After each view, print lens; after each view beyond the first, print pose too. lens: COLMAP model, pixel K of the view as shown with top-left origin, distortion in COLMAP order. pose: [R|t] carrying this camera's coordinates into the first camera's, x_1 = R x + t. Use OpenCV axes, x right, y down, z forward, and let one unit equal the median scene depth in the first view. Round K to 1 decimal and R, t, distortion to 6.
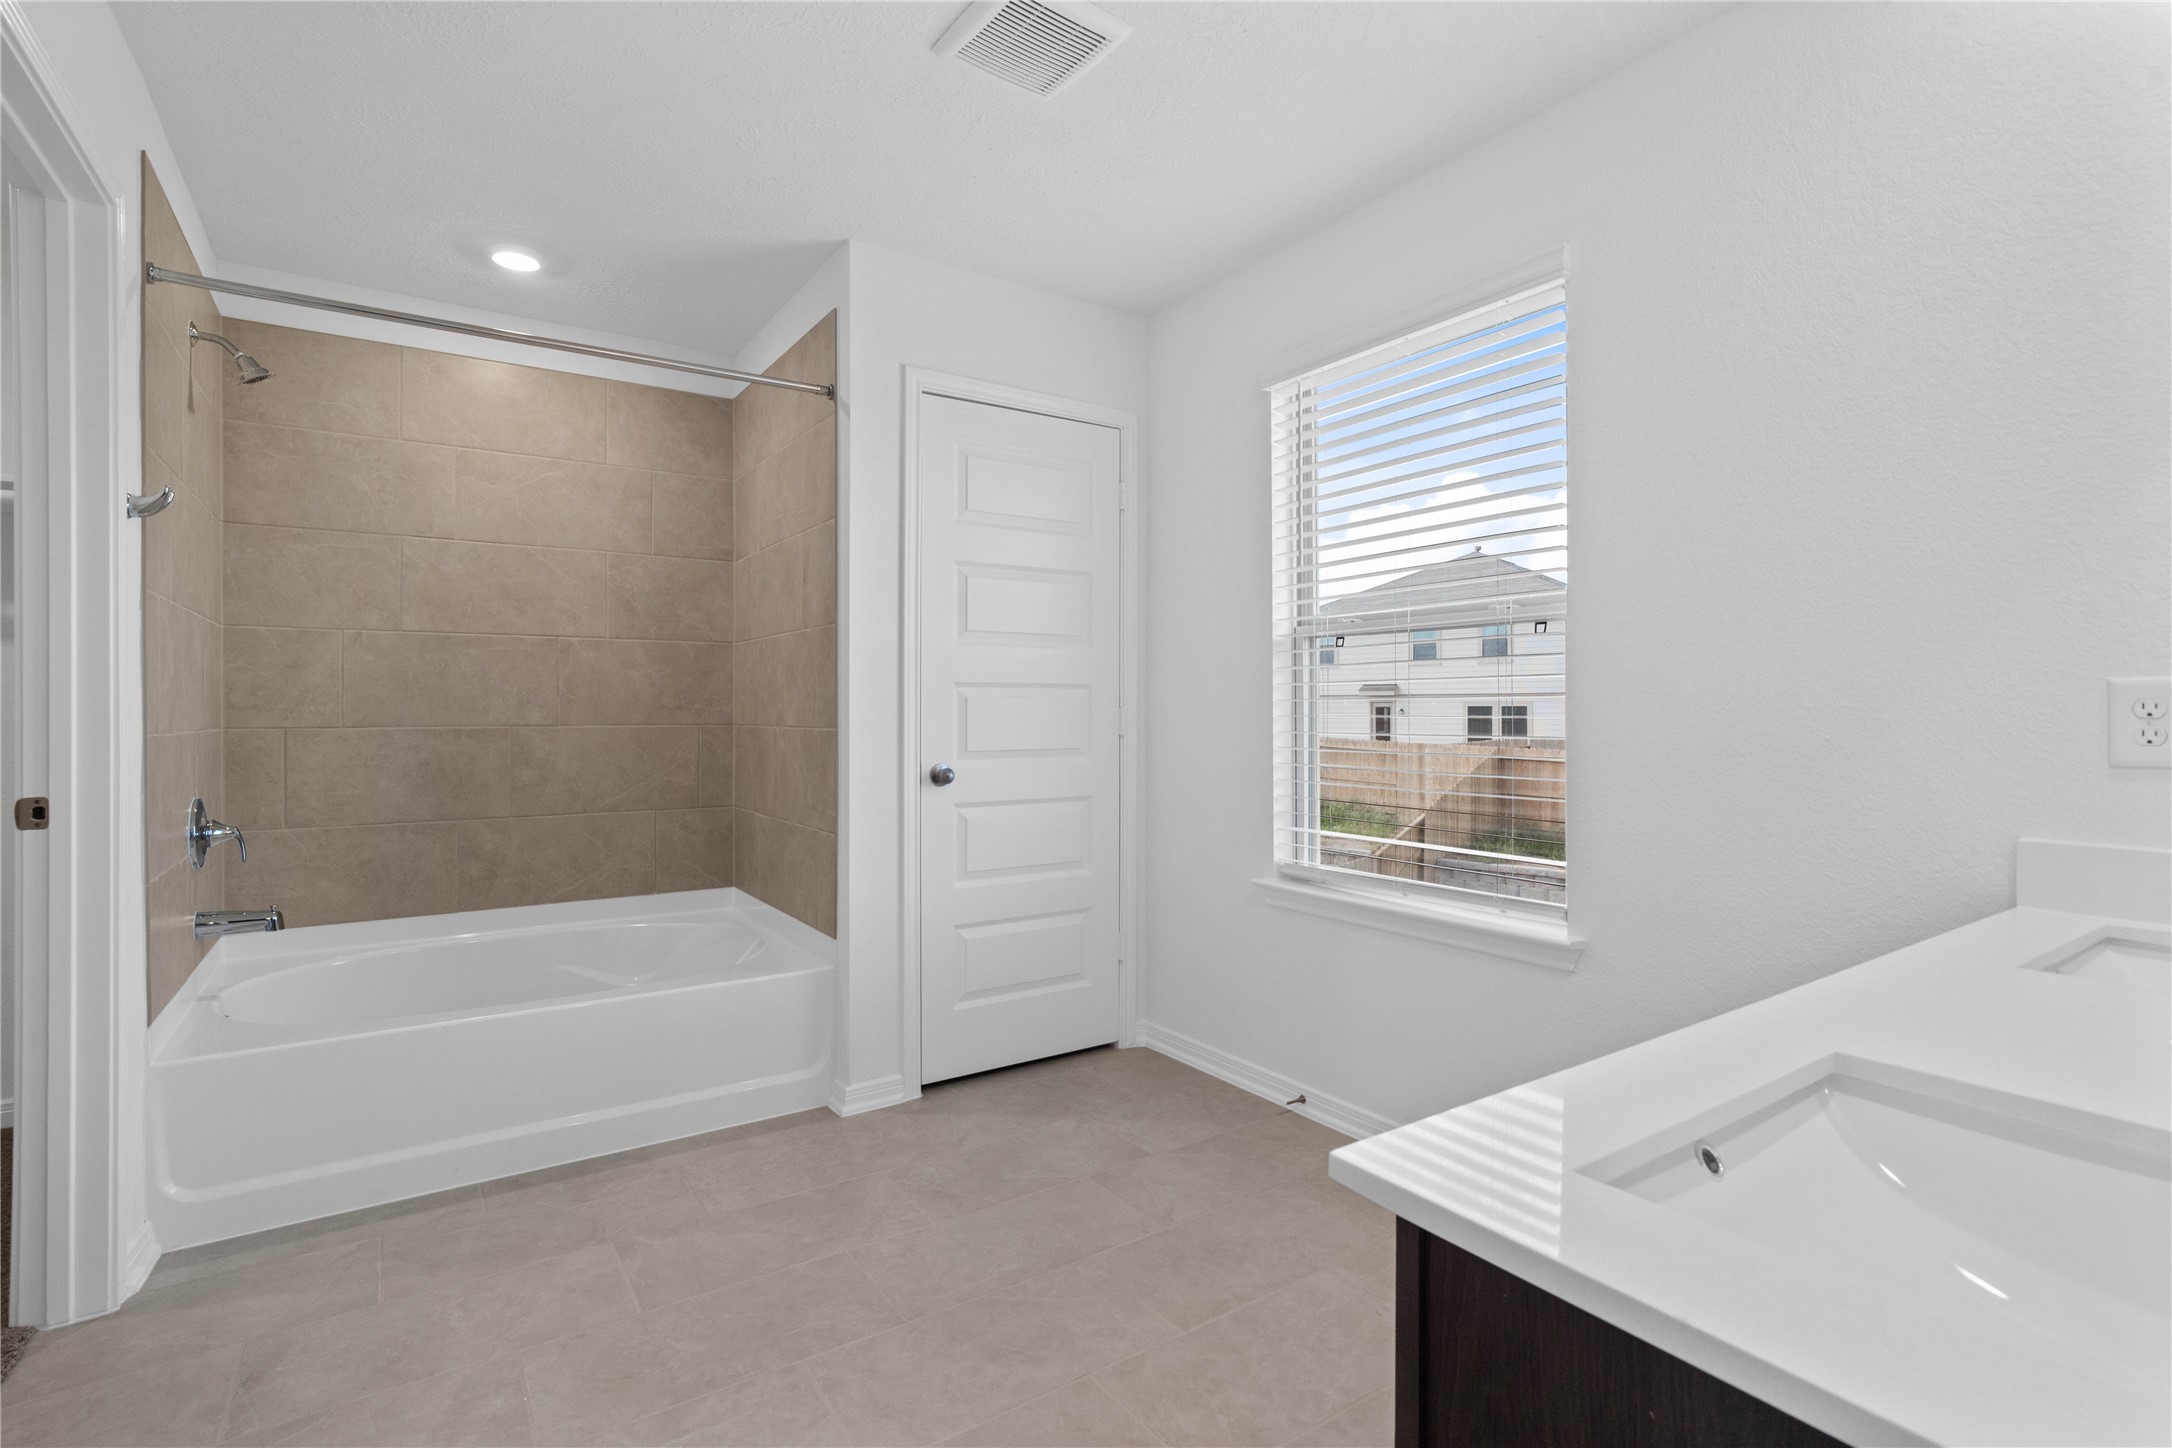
lens RADIAL K [[1024.3, 0, 1088.6], [0, 1024.3, 716.1], [0, 0, 1]] dist [-0.013494, 0.006220]
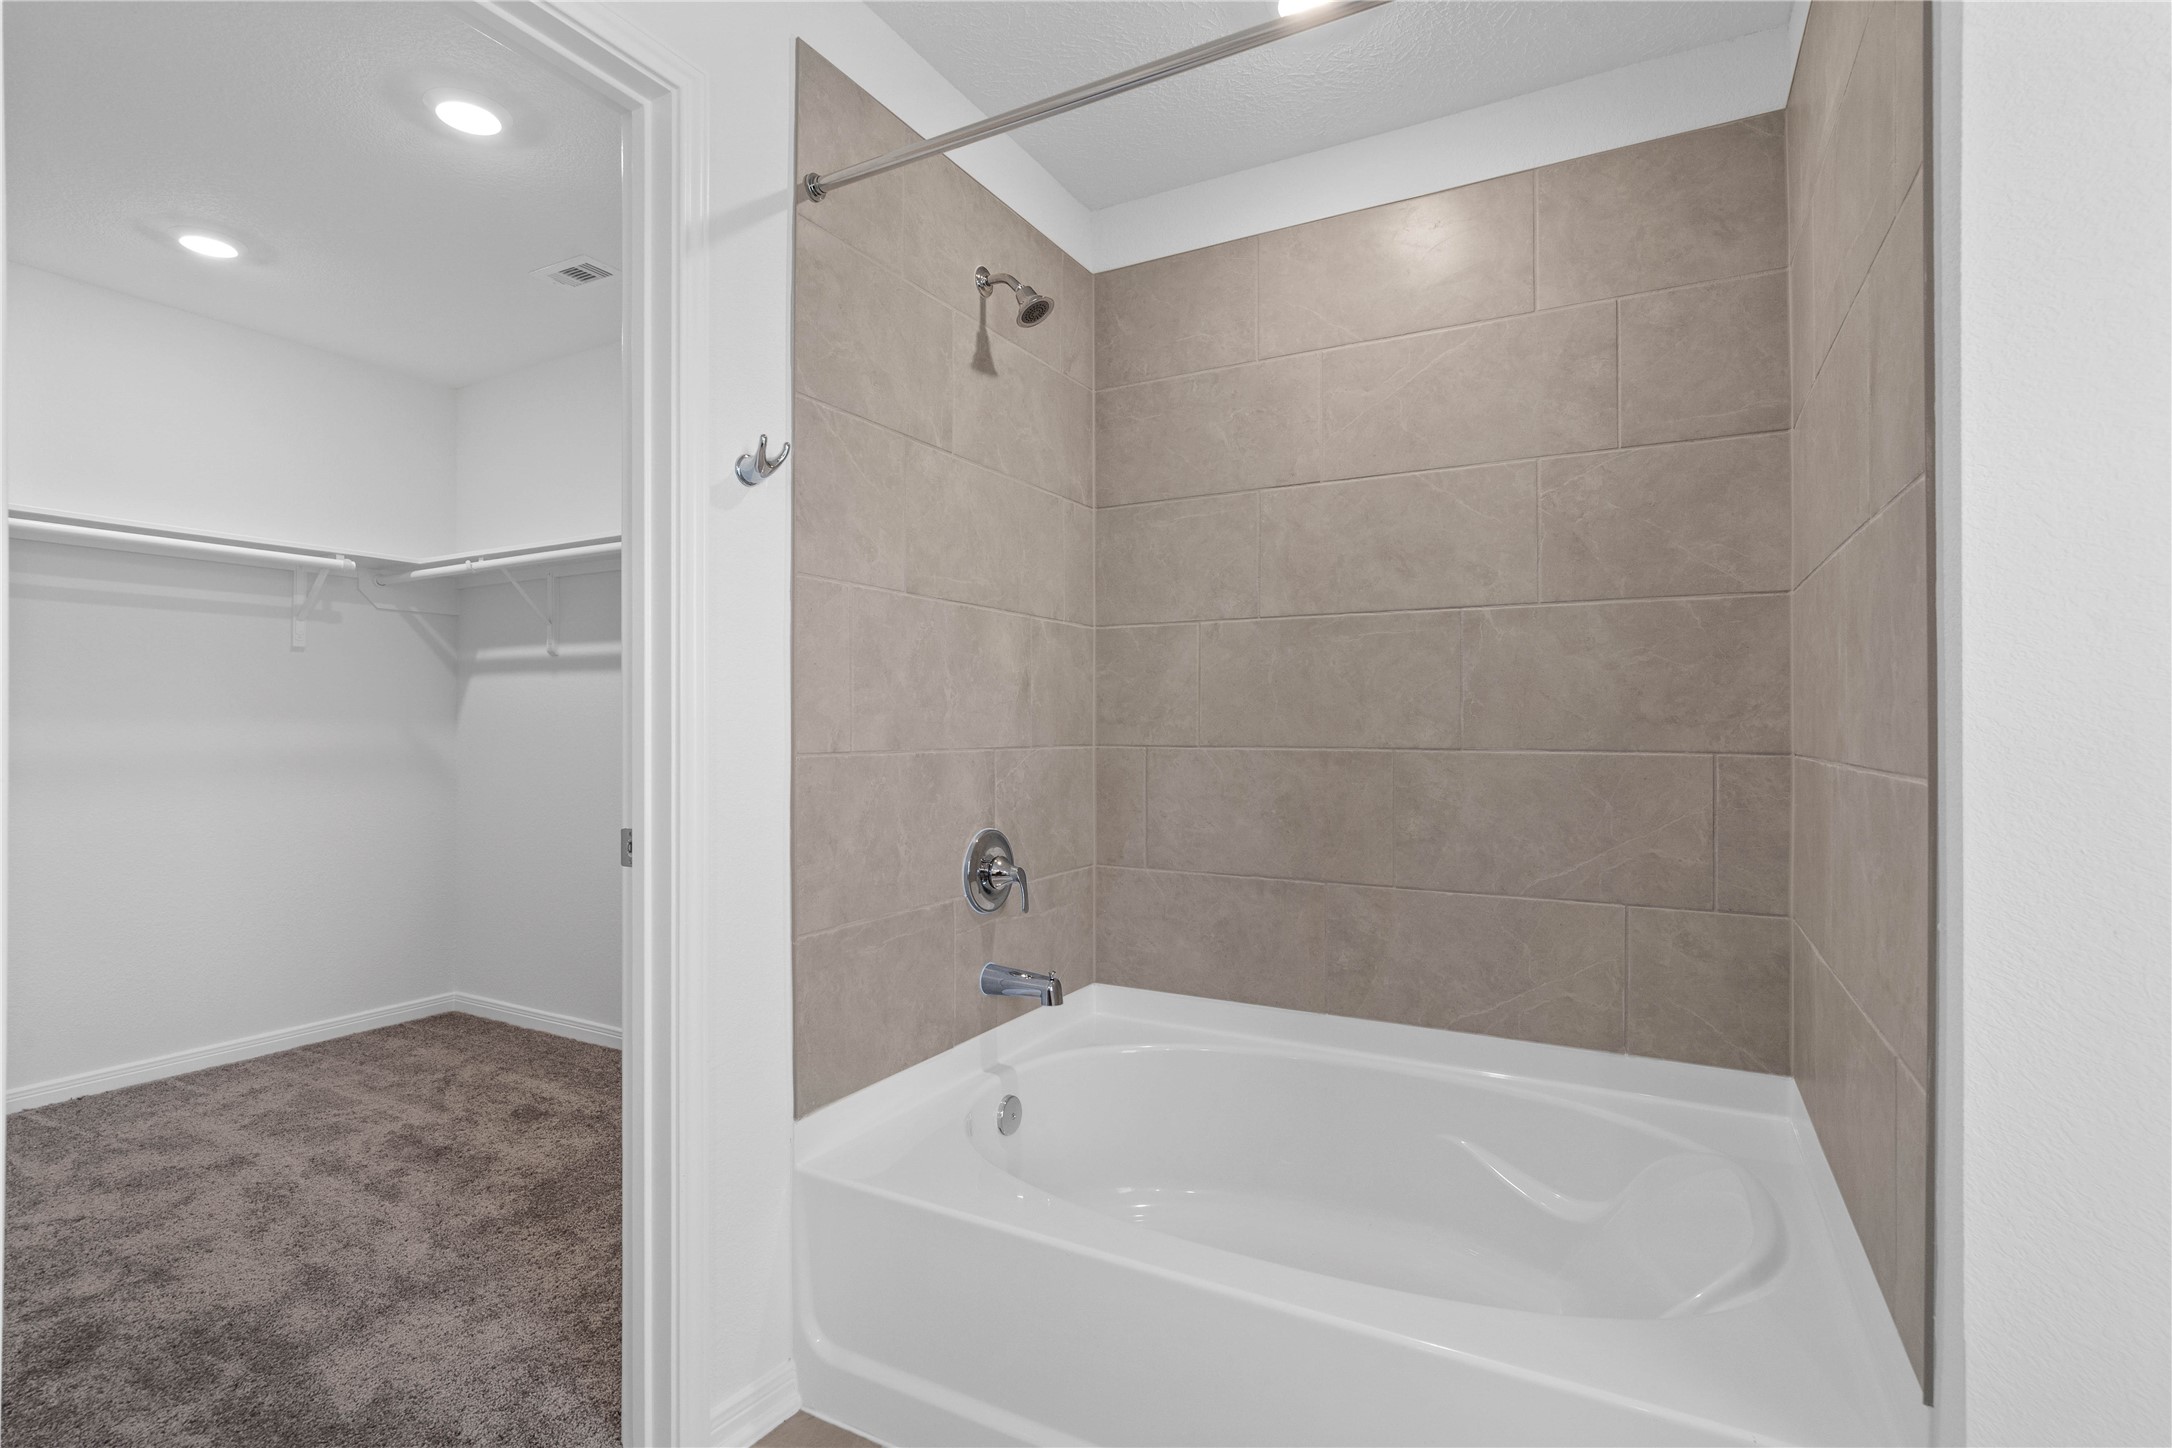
lens RADIAL K [[1024.3, 0, 1093.2], [0, 1024.3, 716.3], [0, 0, 1]] dist [-0.013494, 0.006220]
pose [[0.444630, -0.005793, -0.895696, -0.058557], [-0.005915, 0.999938, -0.009403, -0.004057], [0.895695, 0.009479, 0.444568, 0.529093]]
